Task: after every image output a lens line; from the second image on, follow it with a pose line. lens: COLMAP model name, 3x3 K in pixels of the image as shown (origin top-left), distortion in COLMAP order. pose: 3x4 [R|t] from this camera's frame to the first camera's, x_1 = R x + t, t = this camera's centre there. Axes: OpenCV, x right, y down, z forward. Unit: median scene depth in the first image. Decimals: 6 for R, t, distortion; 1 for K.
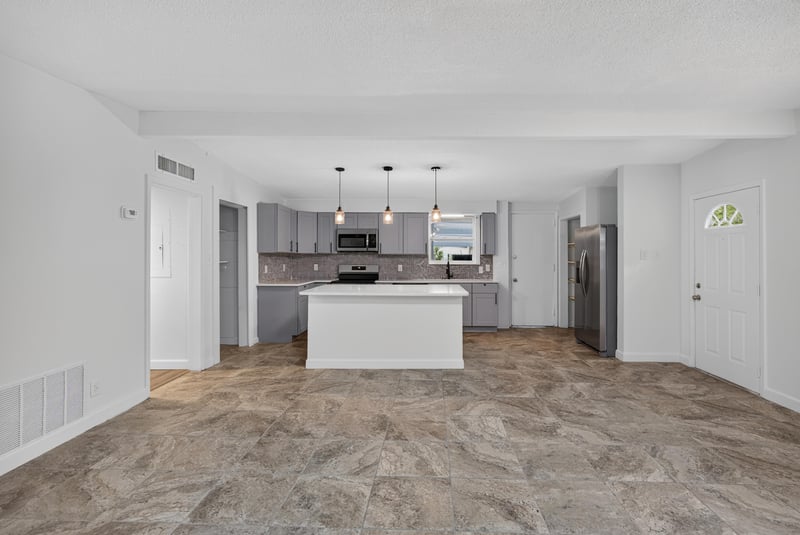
lens RADIAL K [[374.6, 0, 418.7], [0, 374.6, 259.0], [0, 0, 1]] dist [-0.027251, 0.010544]
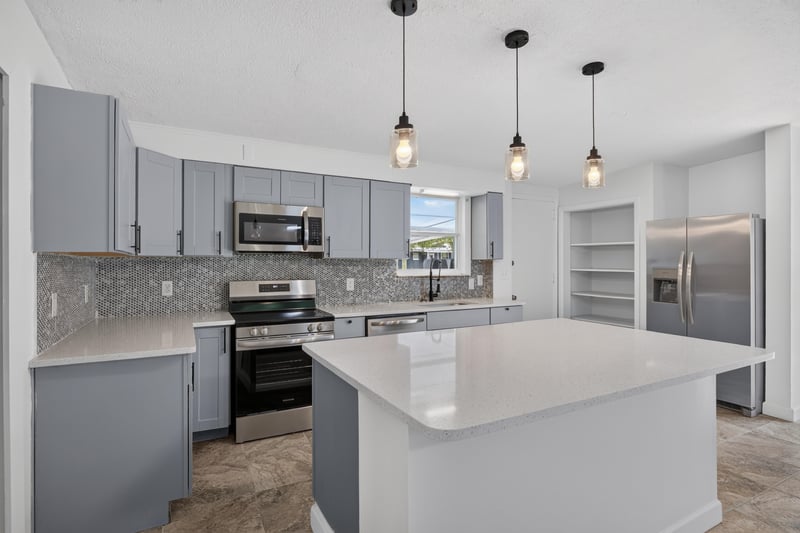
lens RADIAL K [[397.6, 0, 394.1], [0, 397.6, 254.8], [0, 0, 1]] dist [-0.008615, -0.002388]
pose [[0.877870, 0.006324, 0.478857, -0.328514], [0.004866, 0.999743, -0.022124, -0.006320], [-0.478874, 0.021753, 0.877614, 0.585199]]
